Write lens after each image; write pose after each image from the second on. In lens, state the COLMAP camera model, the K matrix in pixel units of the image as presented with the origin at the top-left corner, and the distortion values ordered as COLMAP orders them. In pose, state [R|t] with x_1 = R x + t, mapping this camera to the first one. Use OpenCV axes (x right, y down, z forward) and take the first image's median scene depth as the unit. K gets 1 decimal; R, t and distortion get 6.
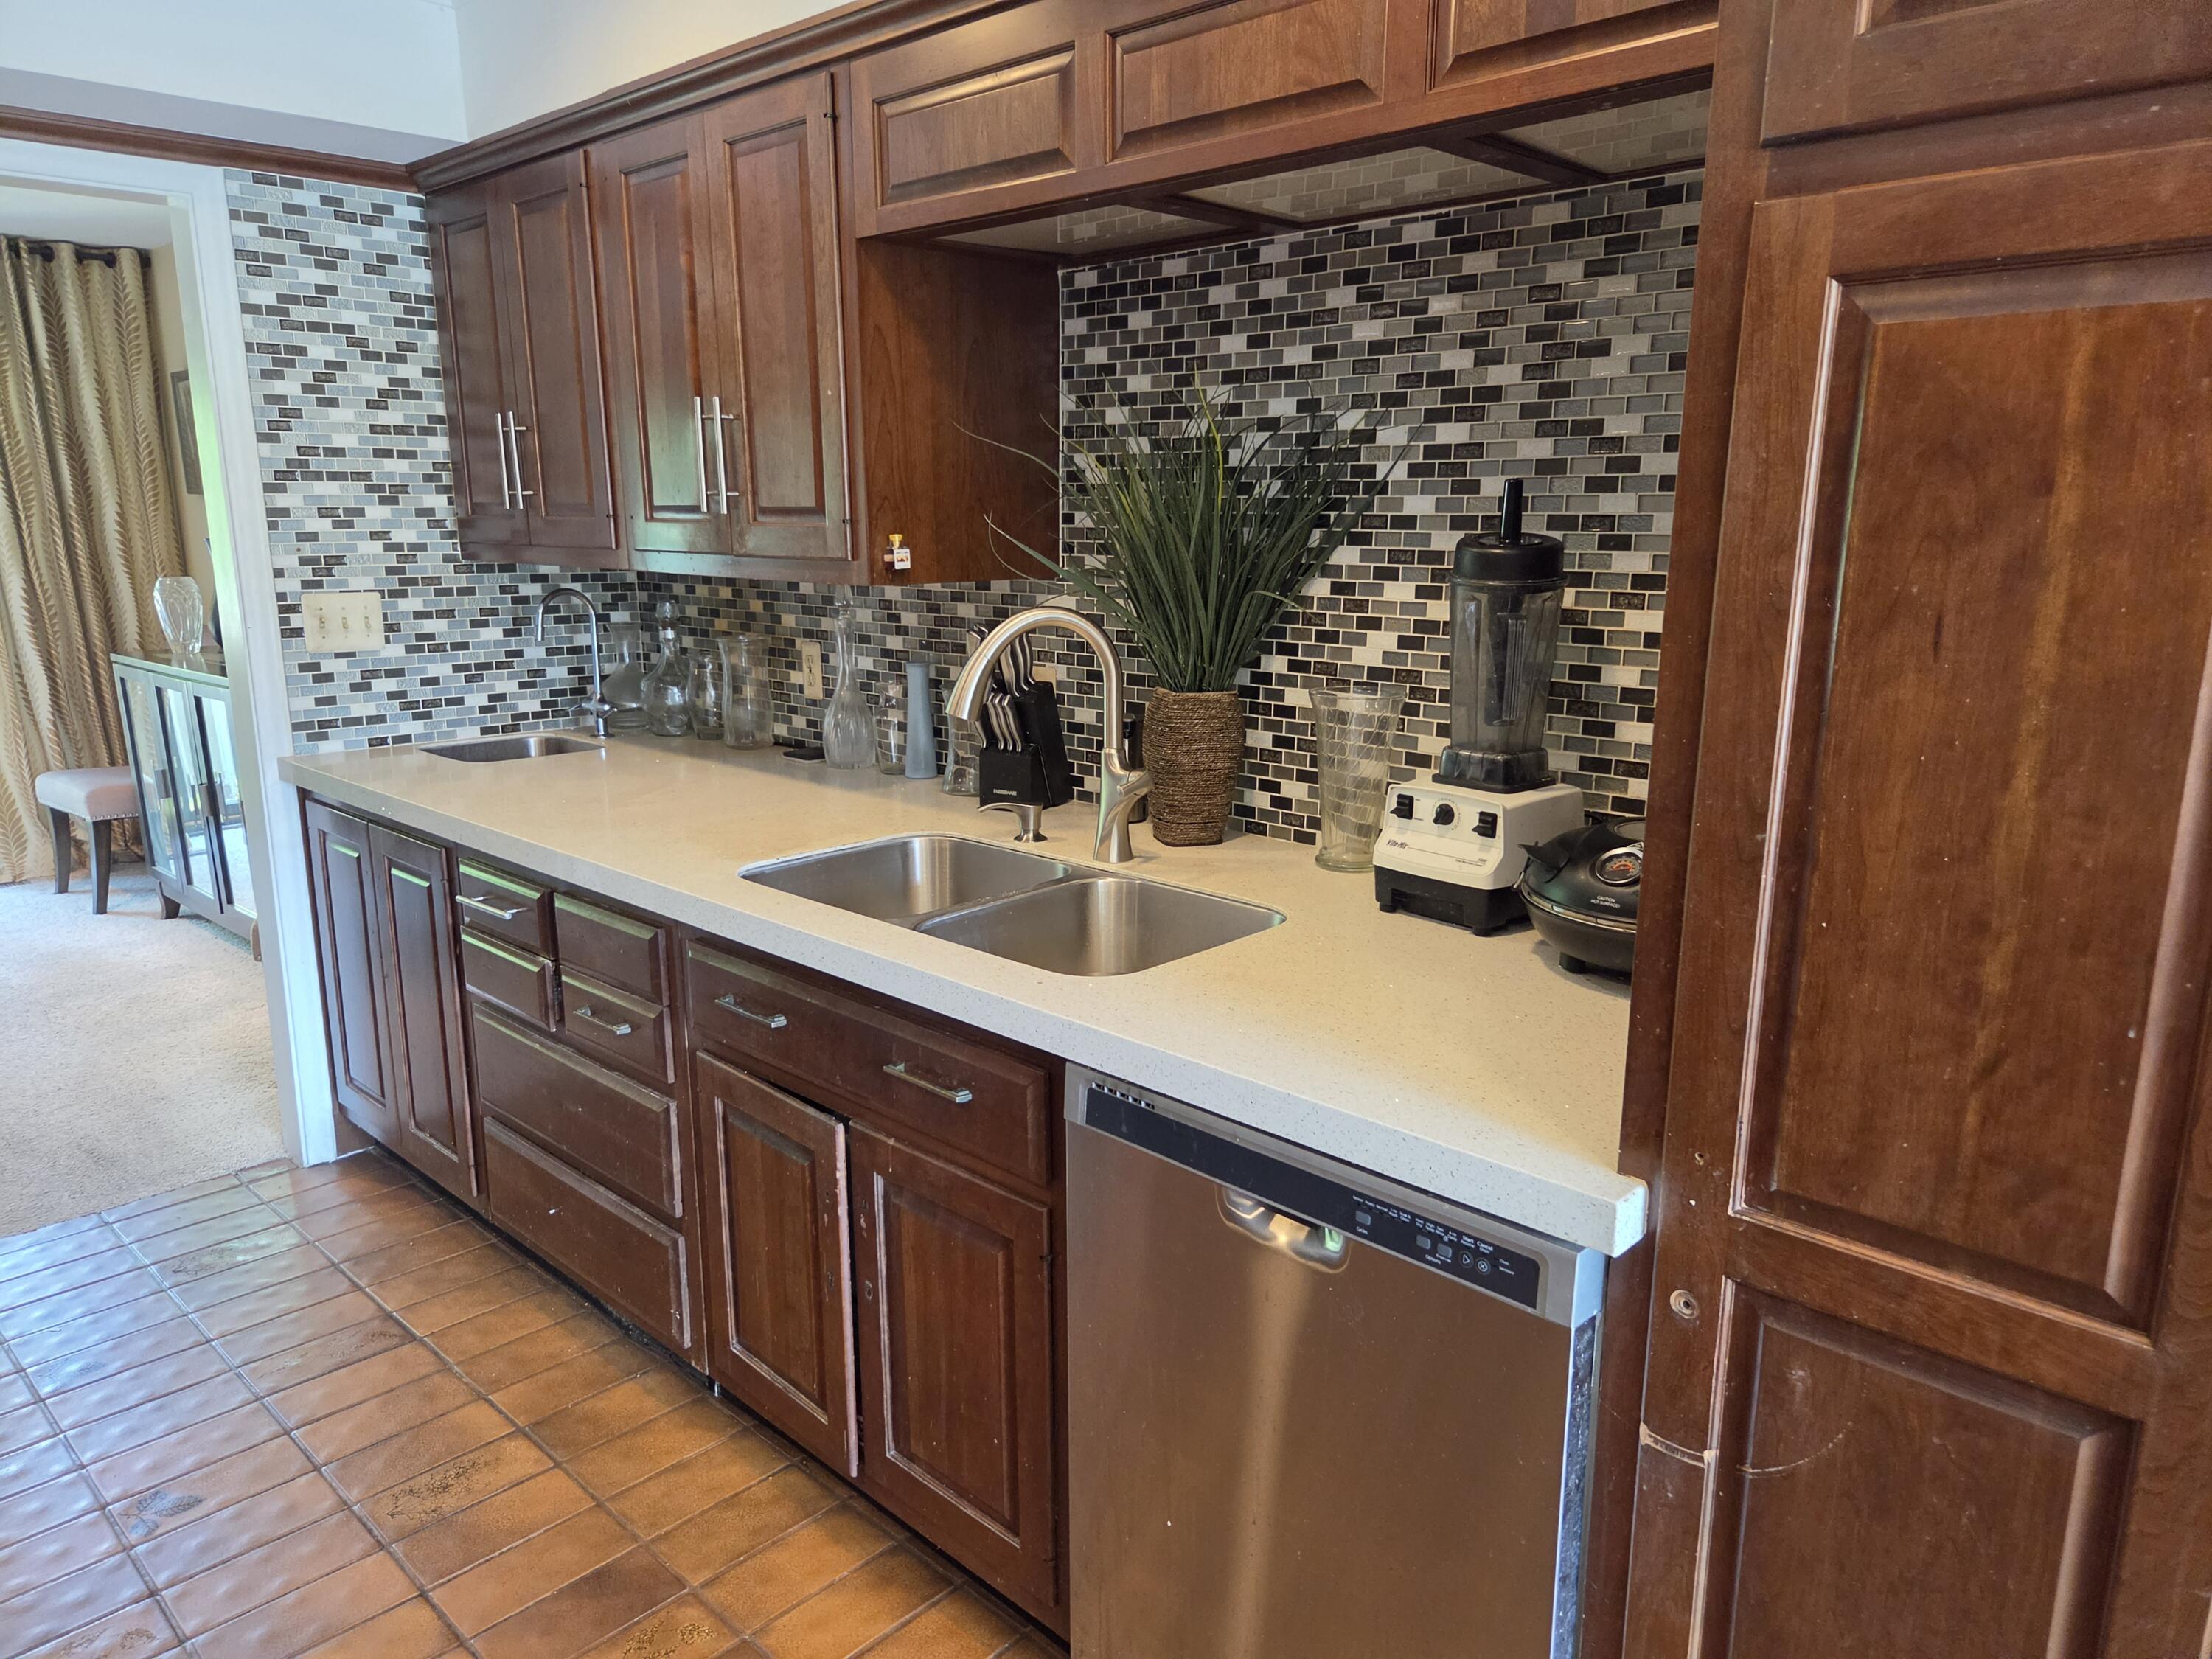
lens RADIAL K [[1491.6, 0, 1101.8], [0, 1491.6, 827.0], [0, 0, 1]] dist [0.070977, -0.057123]
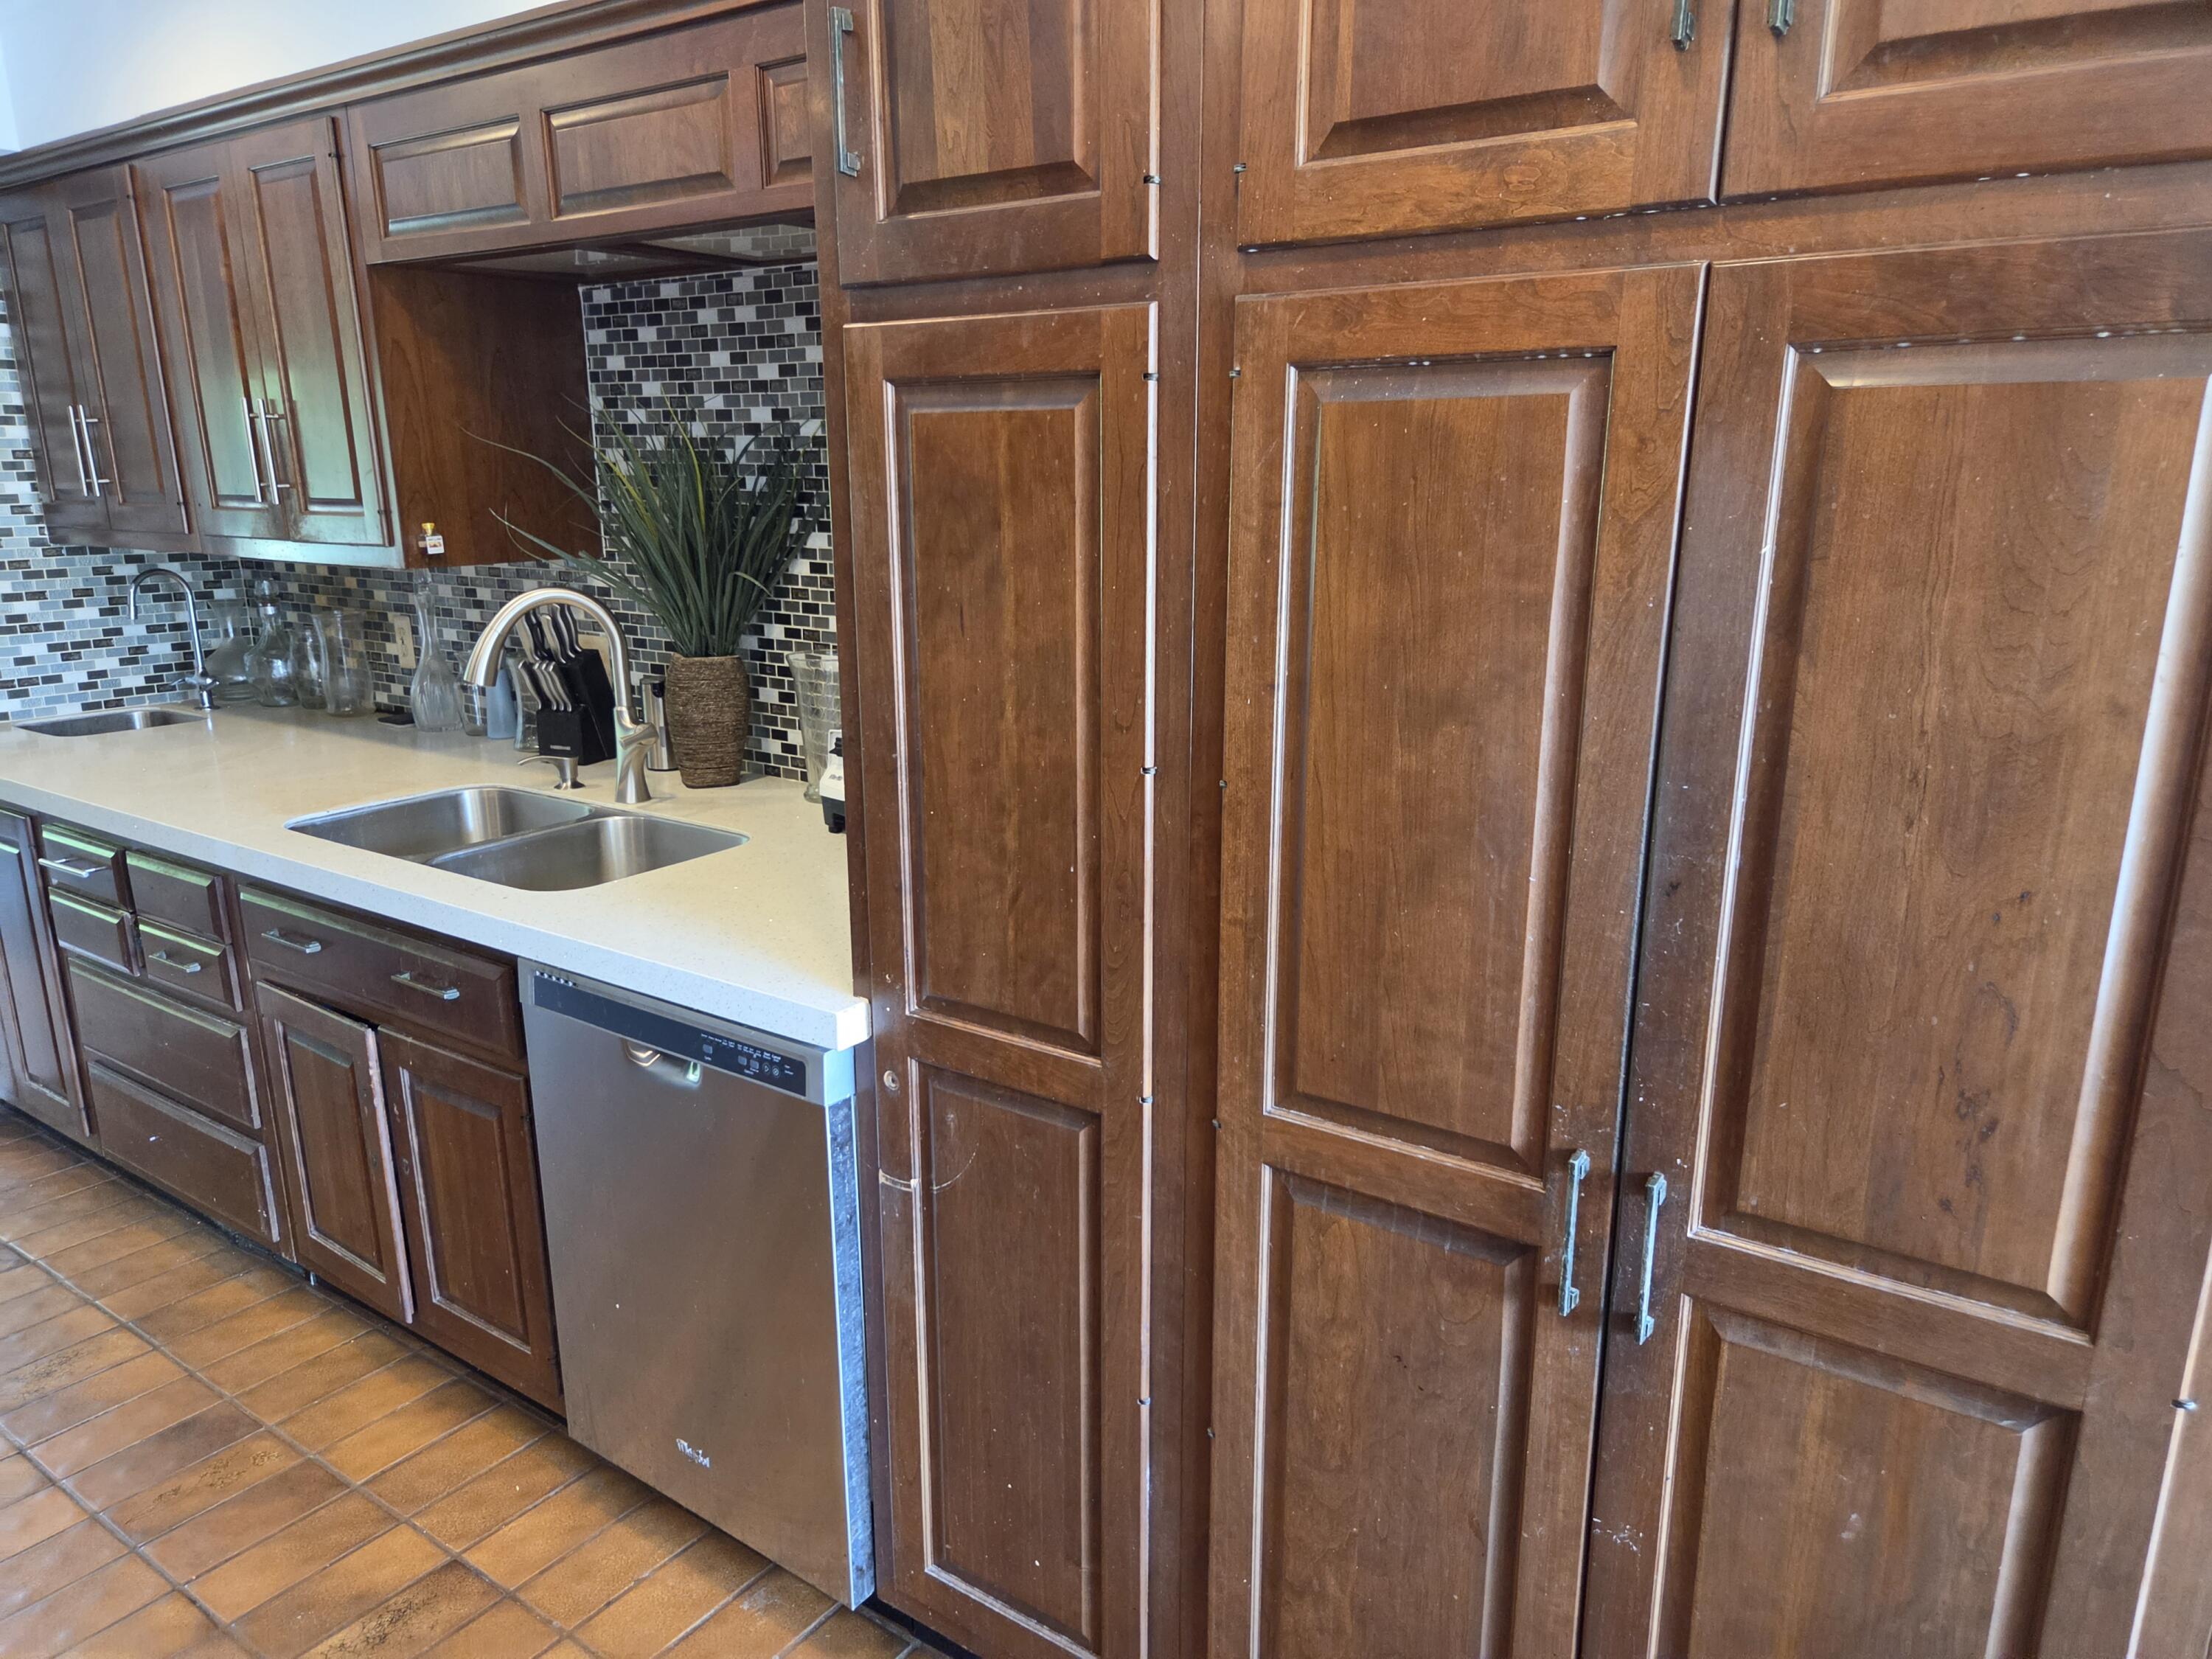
lens RADIAL K [[1491.6, 0, 1093.5], [0, 1491.6, 839.9], [0, 0, 1]] dist [0.070977, -0.057123]
pose [[0.989167, -0.042925, 0.140379, 0.212339], [0.037457, 0.998442, 0.041370, 0.018098], [-0.141936, -0.035664, 0.989233, -0.242130]]
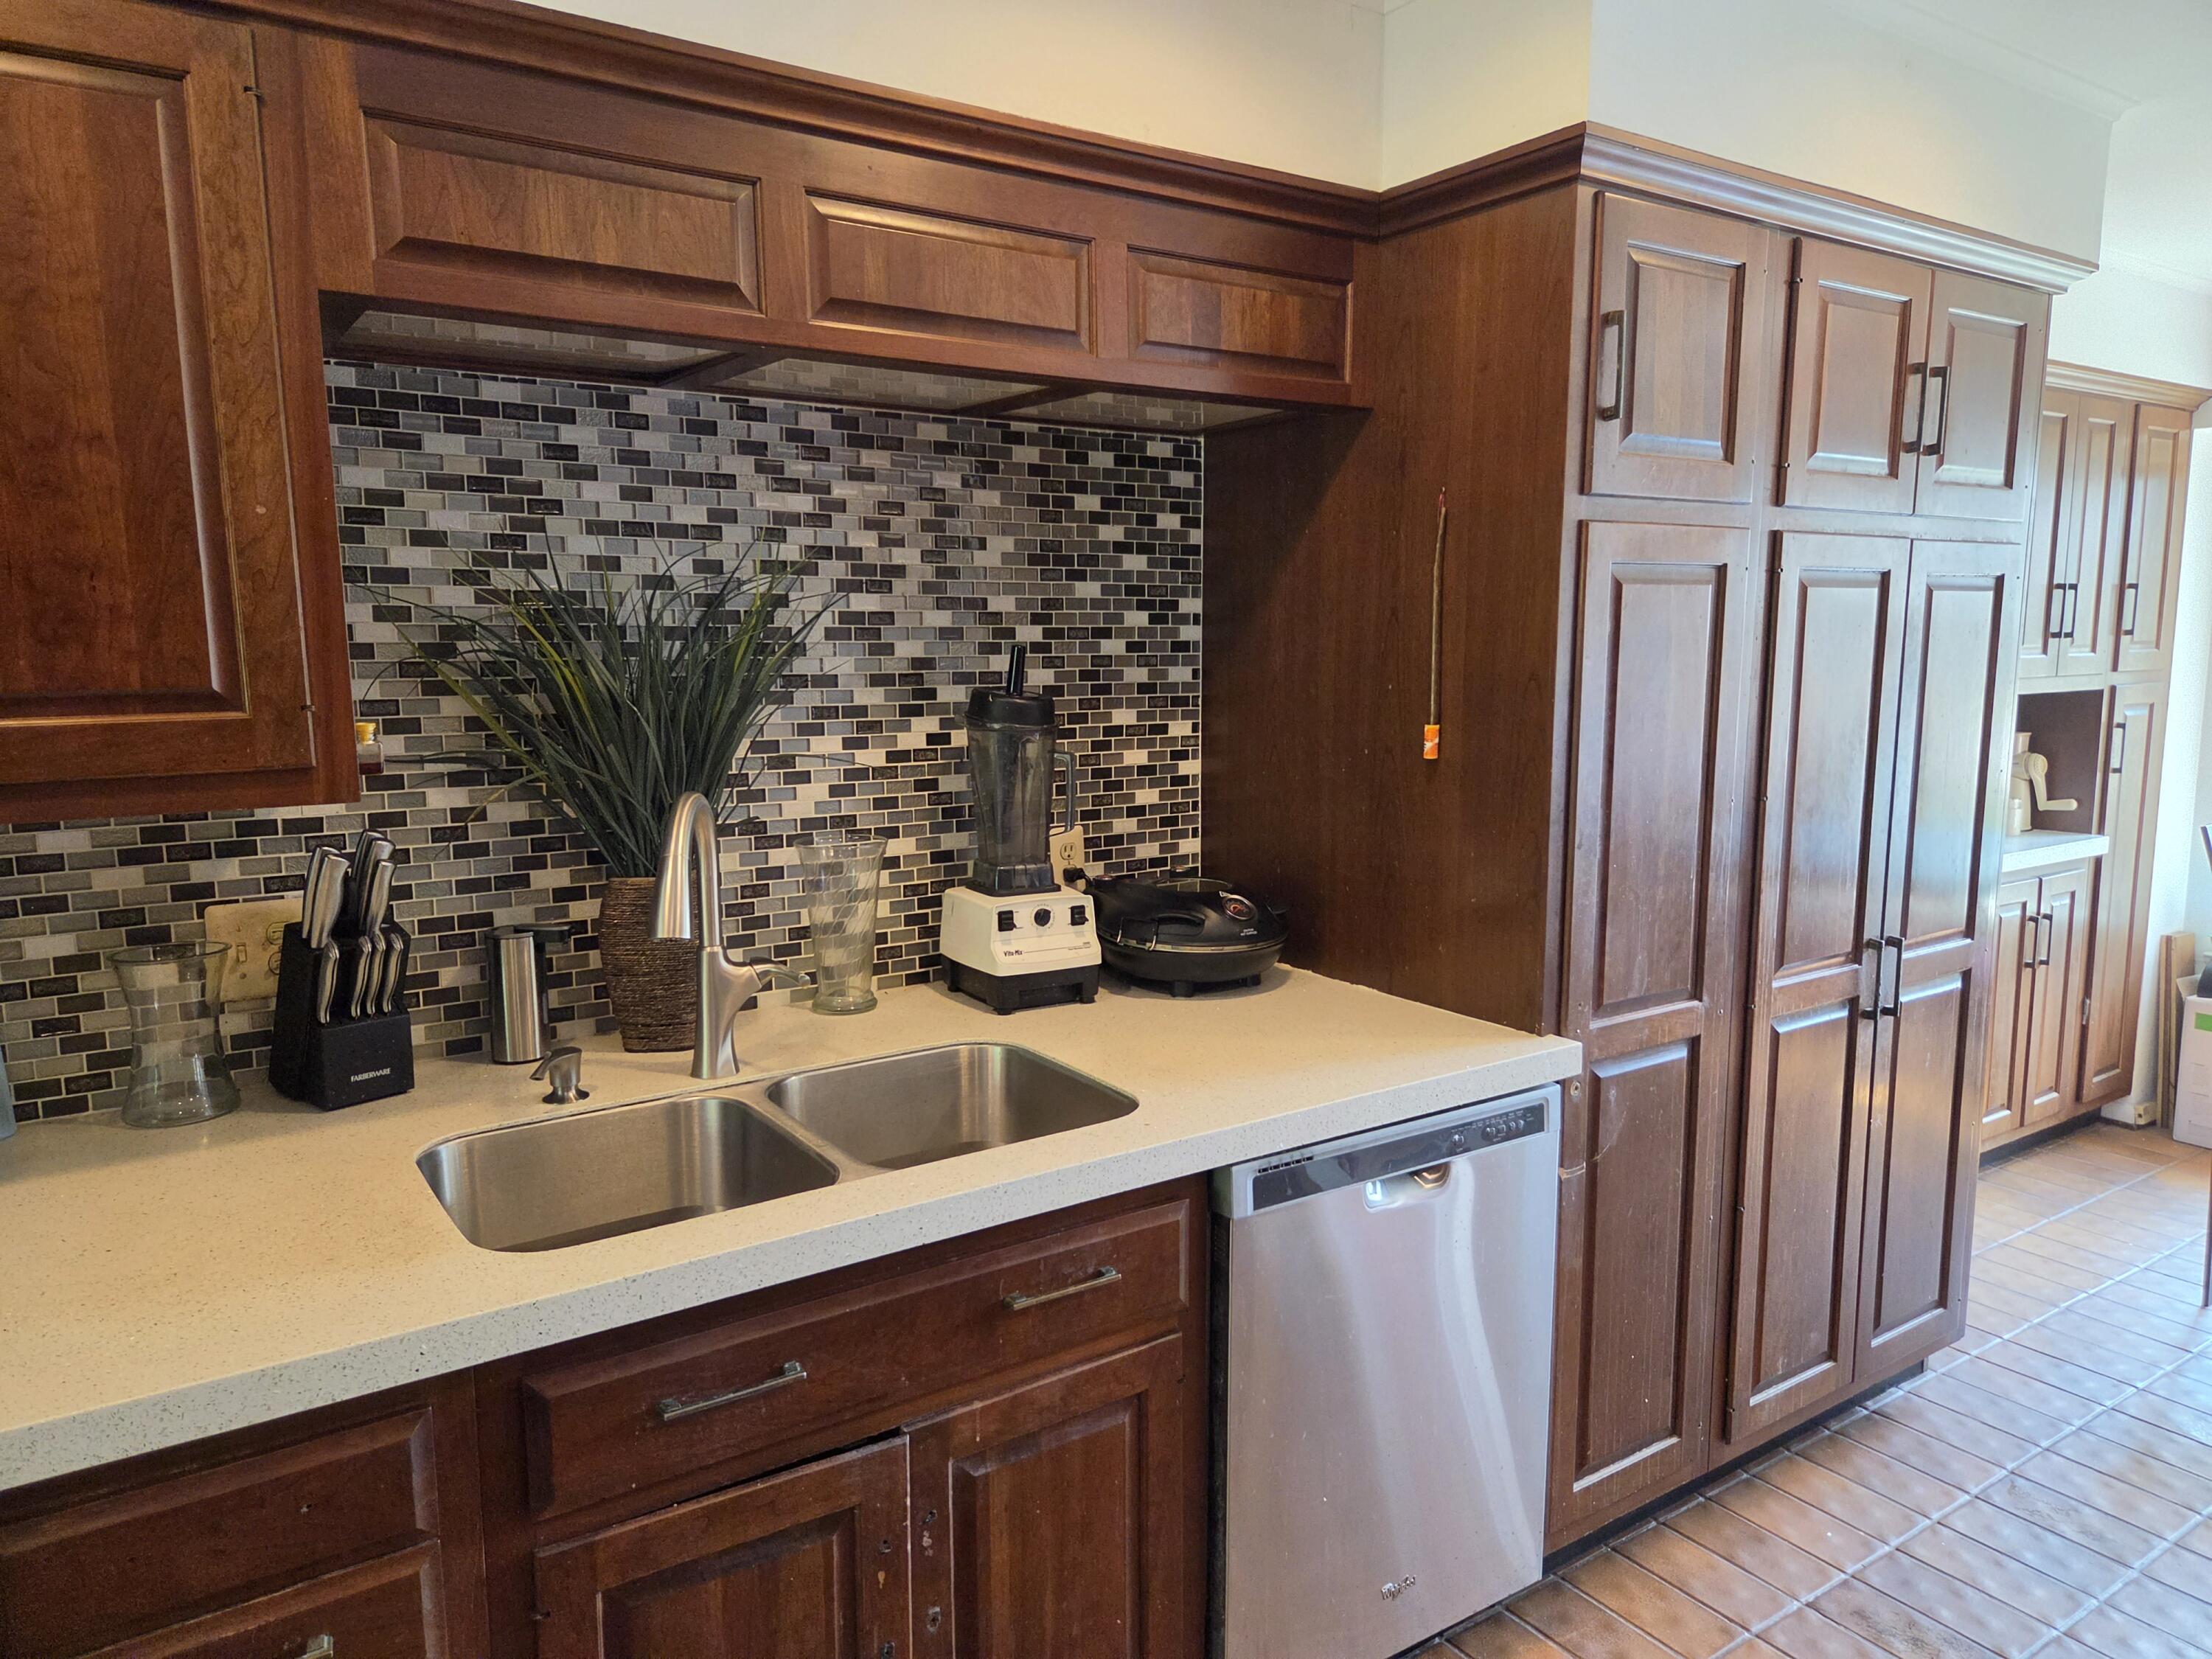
lens RADIAL K [[1491.6, 0, 1083.0], [0, 1491.6, 827.6], [0, 0, 1]] dist [0.070977, -0.057123]
pose [[0.206211, -0.127568, 0.970156, -0.819433], [0.209530, 0.974225, 0.083566, -0.153191], [-0.955811, 0.186045, 0.227626, 0.605482]]
